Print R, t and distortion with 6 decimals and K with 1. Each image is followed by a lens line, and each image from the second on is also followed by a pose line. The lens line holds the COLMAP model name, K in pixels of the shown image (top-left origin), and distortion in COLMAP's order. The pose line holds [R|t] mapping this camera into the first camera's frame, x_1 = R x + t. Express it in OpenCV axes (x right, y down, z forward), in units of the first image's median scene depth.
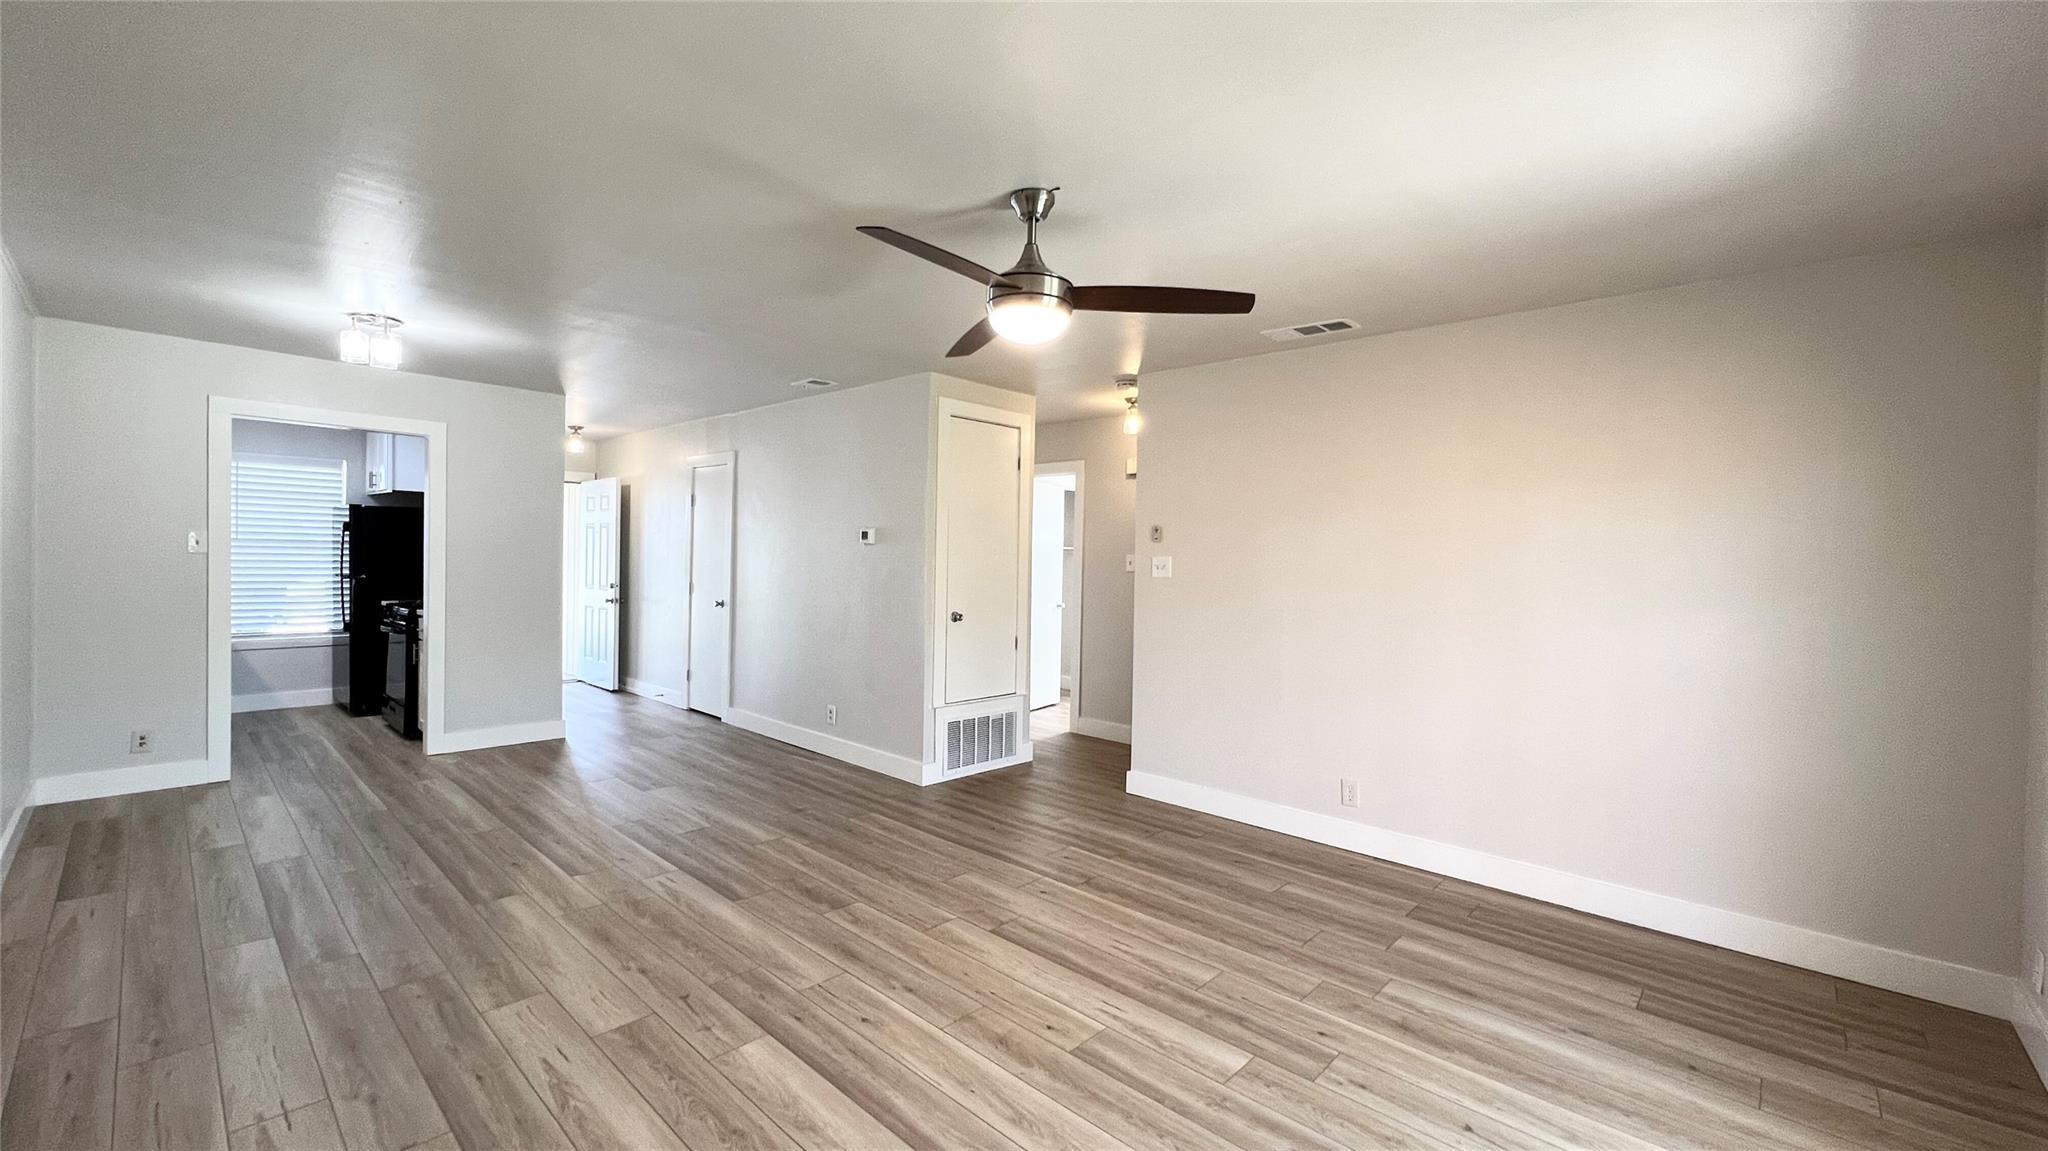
lens RADIAL K [[821.0, 0, 1017.0], [0, 821.0, 568.0], [0, 0, 1]] dist [-0.002880, 0.000179]
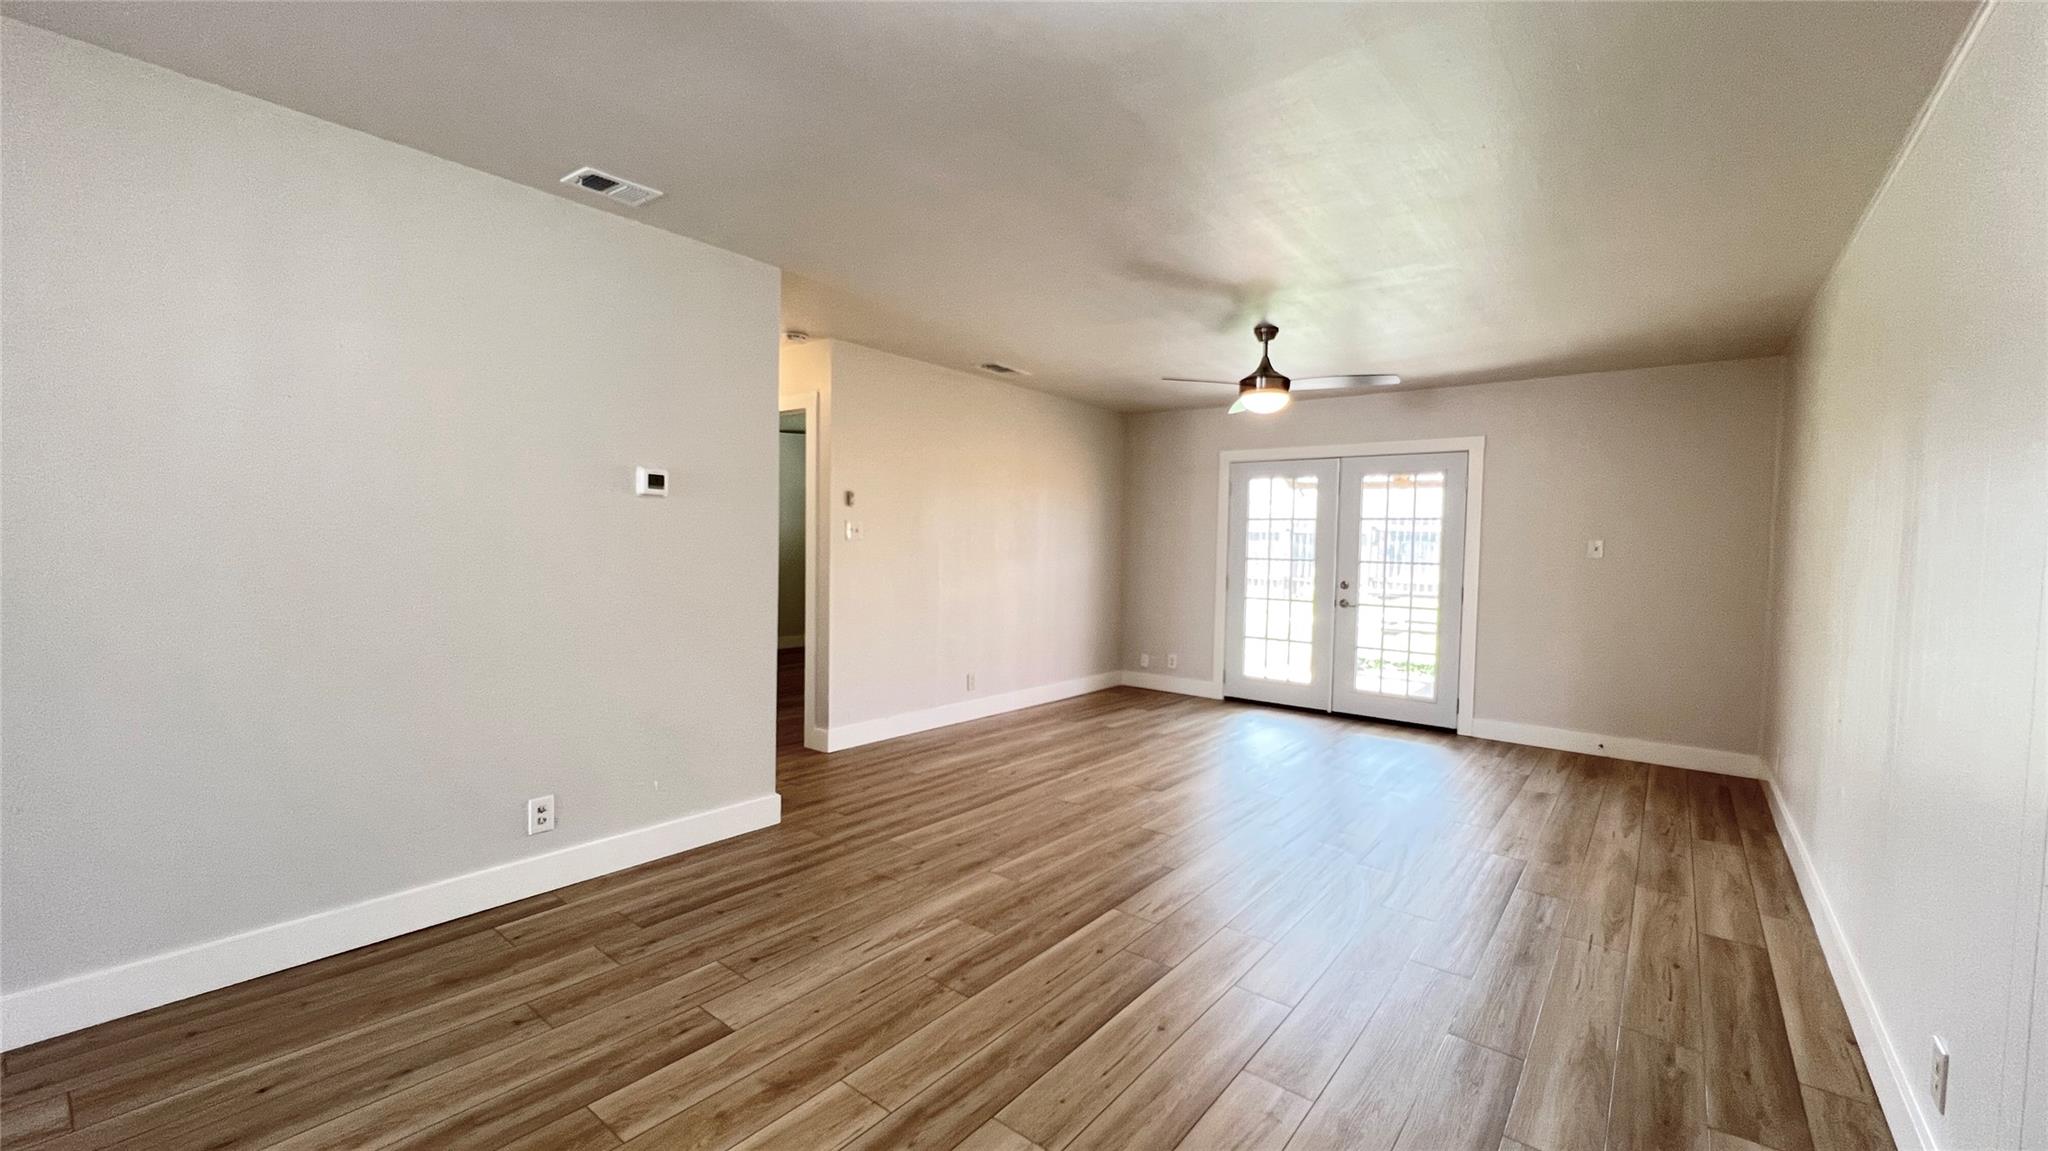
lens RADIAL K [[821.0, 0, 1020.0], [0, 821.0, 566.7], [0, 0, 1]] dist [-0.002880, 0.000179]
pose [[-0.082201, -0.057605, 0.994950, -1.261538], [-0.014896, 0.998288, 0.056568, -0.023679], [-0.996504, -0.010171, -0.082918, 1.217675]]
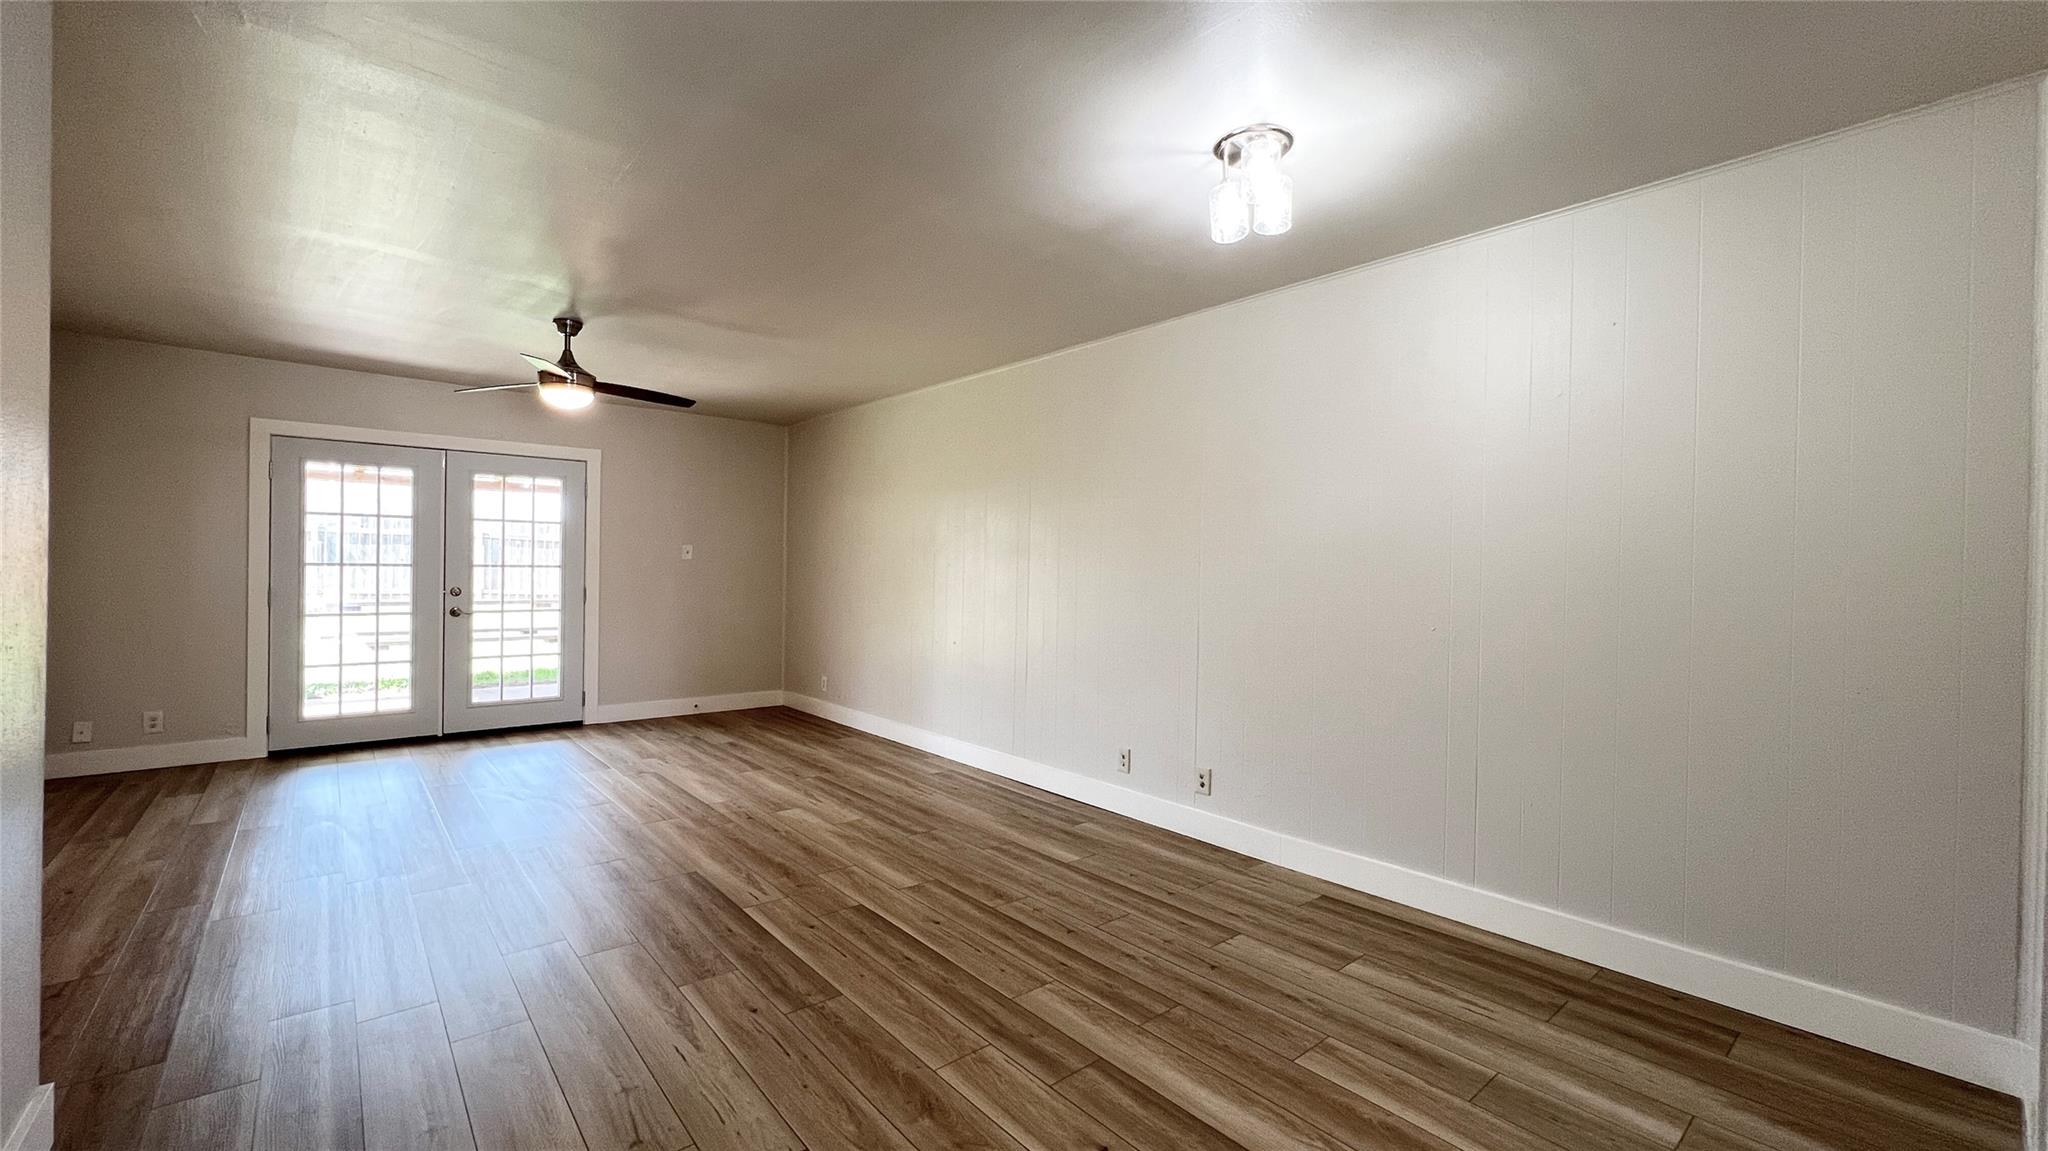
lens RADIAL K [[821.0, 0, 1015.3], [0, 821.0, 581.6], [0, 0, 1]] dist [-0.002880, 0.000179]
pose [[-0.992836, -0.041728, 0.111965, -0.803591], [-0.038642, 0.998815, 0.029591, -0.004020], [-0.113067, 0.025053, -0.993271, 1.877200]]
